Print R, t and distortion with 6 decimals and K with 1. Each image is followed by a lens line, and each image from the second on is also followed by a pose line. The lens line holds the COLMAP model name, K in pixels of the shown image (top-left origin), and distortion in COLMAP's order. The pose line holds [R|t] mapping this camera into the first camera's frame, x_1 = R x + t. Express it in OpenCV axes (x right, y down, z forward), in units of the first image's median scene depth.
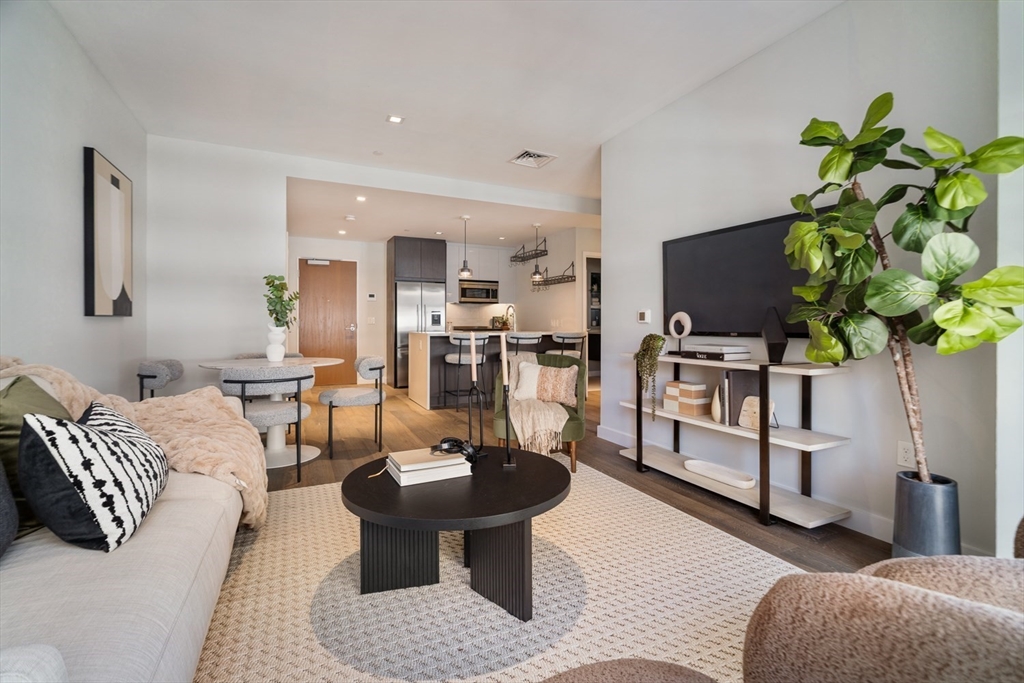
lens RADIAL K [[465.7, 0, 512.7], [0, 465.7, 326.3], [0, 0, 1]] dist [0.000333, 0.000034]
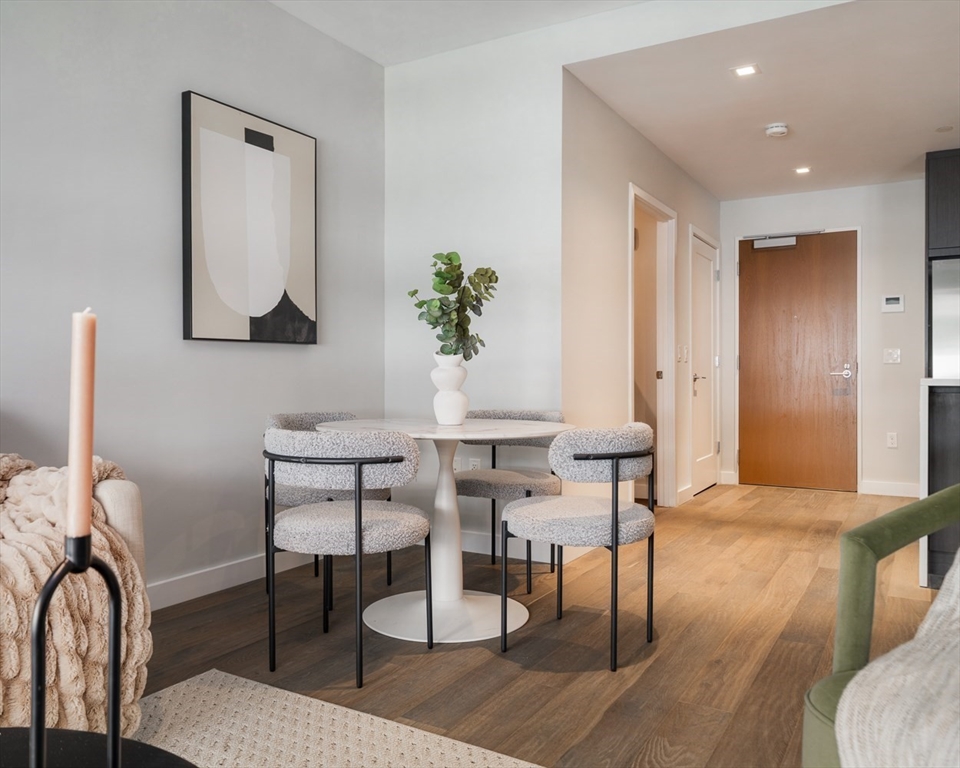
lens RADIAL K [[746.7, 0, 480.0], [0, 746.7, 384.0], [0, 0, 1]] dist [-0.000910, 0.000285]
pose [[0.548643, 0.007496, -0.836023, 0.172560], [-0.003788, 0.999972, 0.006480, 0.024764], [0.836048, -0.000389, 0.548656, 0.551408]]
